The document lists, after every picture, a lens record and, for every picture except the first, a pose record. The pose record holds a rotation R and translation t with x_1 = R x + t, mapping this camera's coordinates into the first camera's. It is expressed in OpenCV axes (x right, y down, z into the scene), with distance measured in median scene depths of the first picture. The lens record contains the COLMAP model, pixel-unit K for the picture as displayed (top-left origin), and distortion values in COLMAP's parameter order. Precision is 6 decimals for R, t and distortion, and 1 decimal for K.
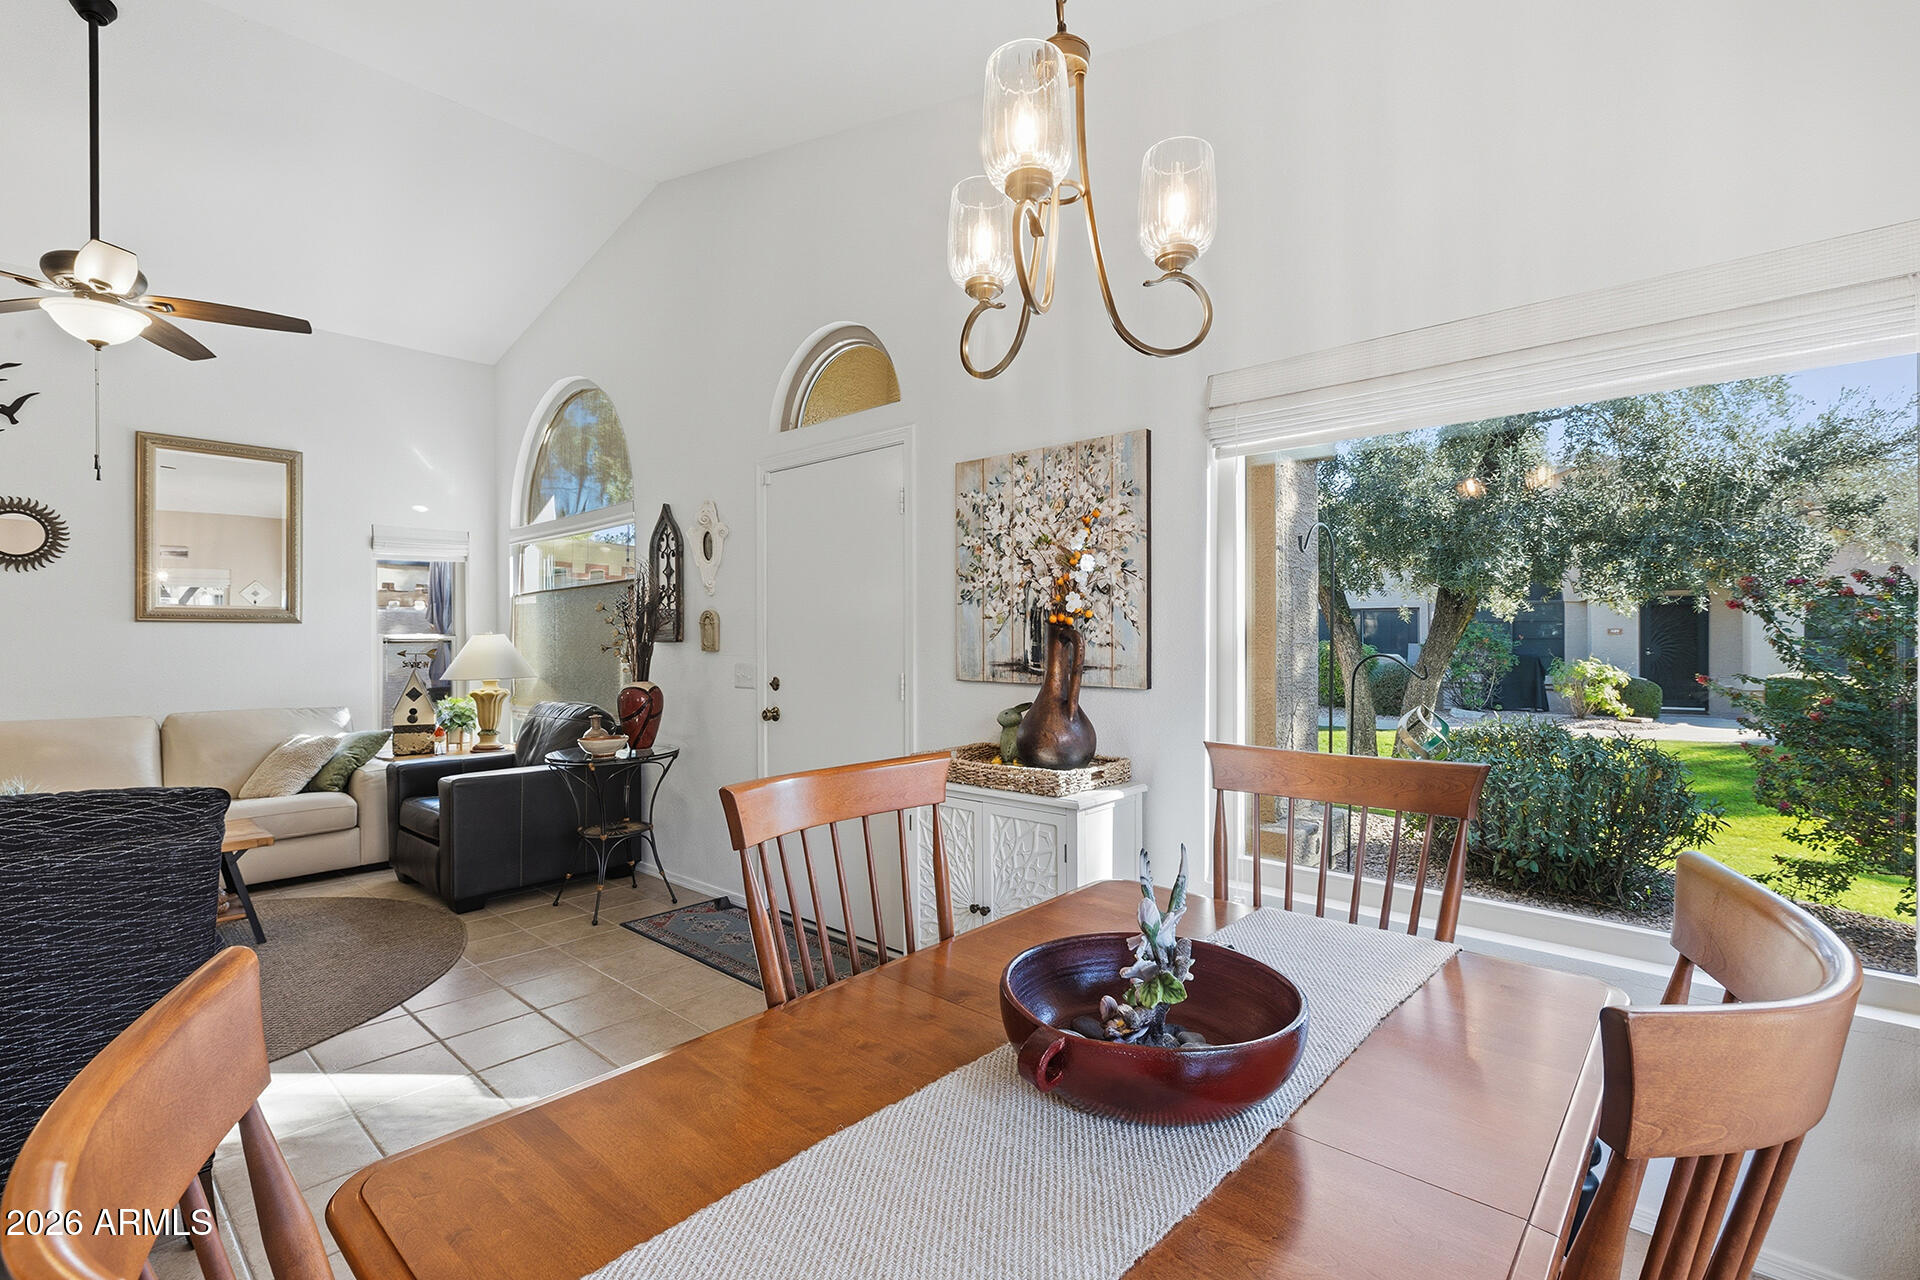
lens RADIAL K [[872.4, 0, 960.8], [0, 872.4, 642.0], [0, 0, 1]] dist [0.000991, -0.000203]
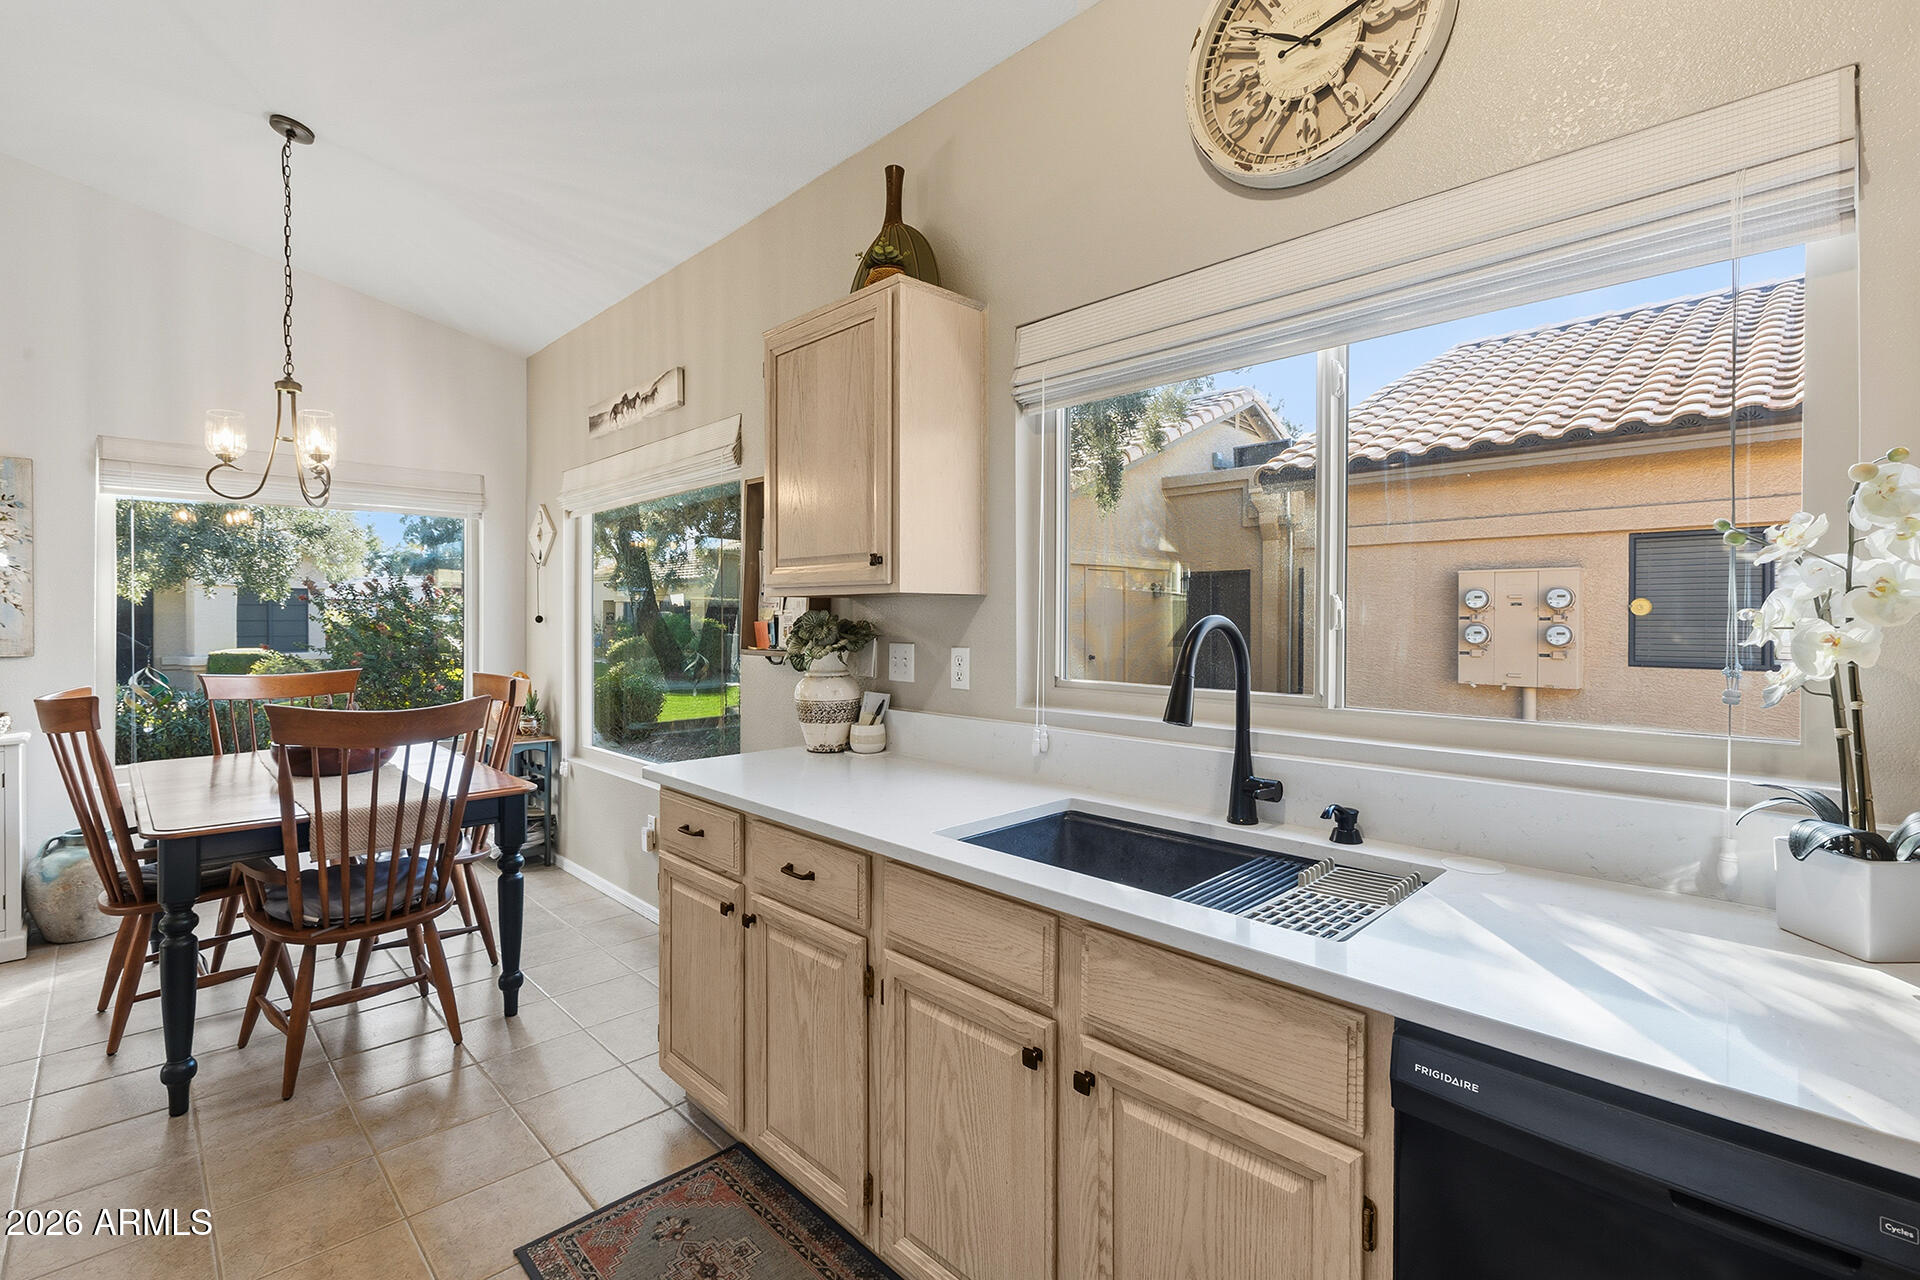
lens RADIAL K [[872.4, 0, 950.8], [0, 872.4, 621.9], [0, 0, 1]] dist [0.000991, -0.000203]
pose [[0.066799, -0.001505, 0.997765, -0.898942], [0.003866, 0.999992, 0.001250, 0.004609], [-0.997759, 0.003773, 0.066804, -0.420012]]
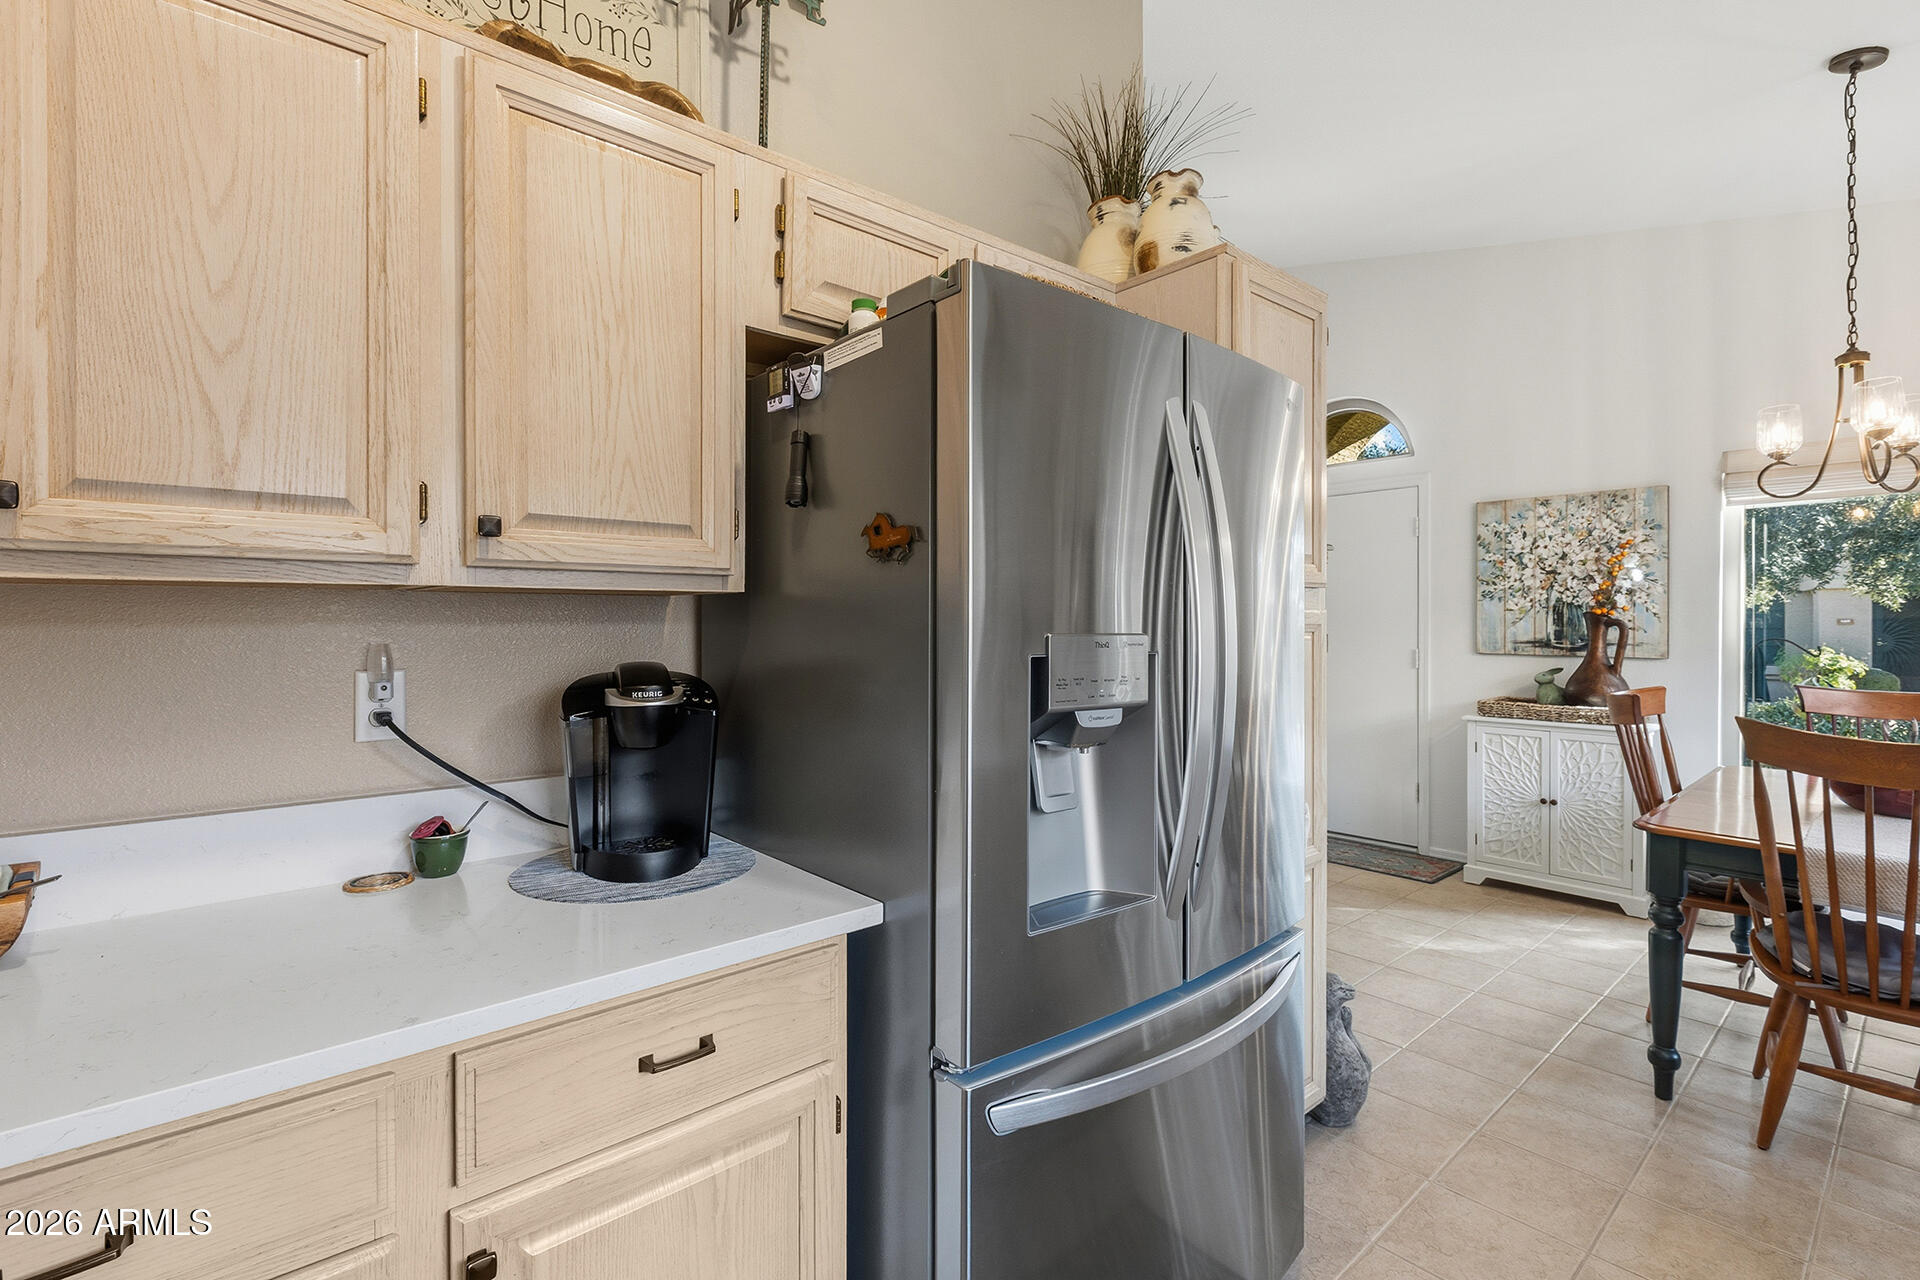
lens RADIAL K [[872.4, 0, 950.5], [0, 872.4, 624.4], [0, 0, 1]] dist [0.000991, -0.000203]
pose [[0.992708, 0.006635, -0.120359, -0.737946], [-0.007015, 0.999972, -0.002732, 0.006653], [0.120337, 0.003556, 0.992727, -0.566487]]
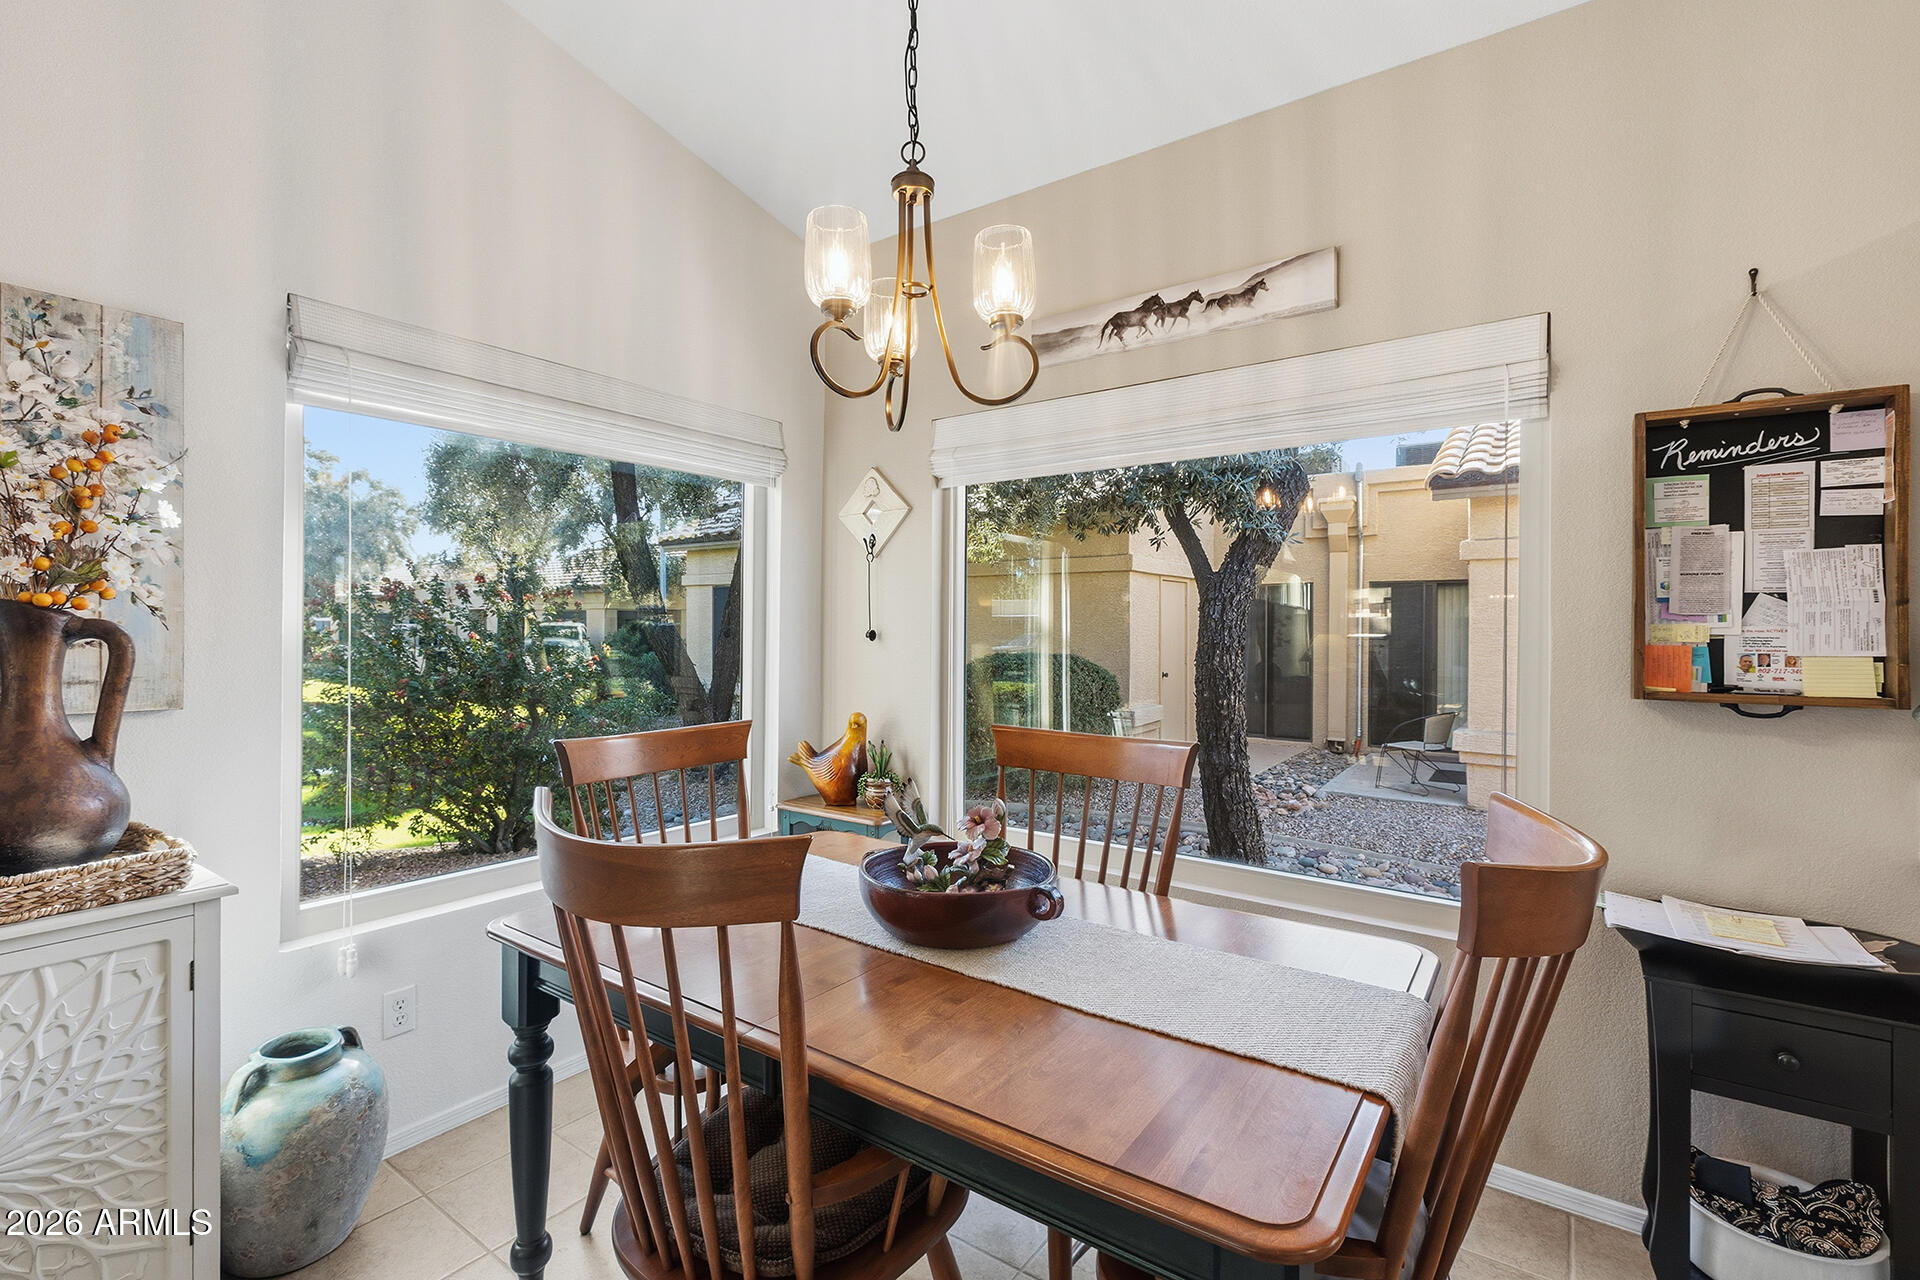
lens RADIAL K [[872.4, 0, 952.2], [0, 872.4, 627.9], [0, 0, 1]] dist [0.000991, -0.000203]
pose [[-0.114469, 0.005662, 0.993411, -0.466211], [0.000895, 0.999984, -0.005596, -0.004075], [-0.993426, 0.000249, -0.114472, 0.432946]]
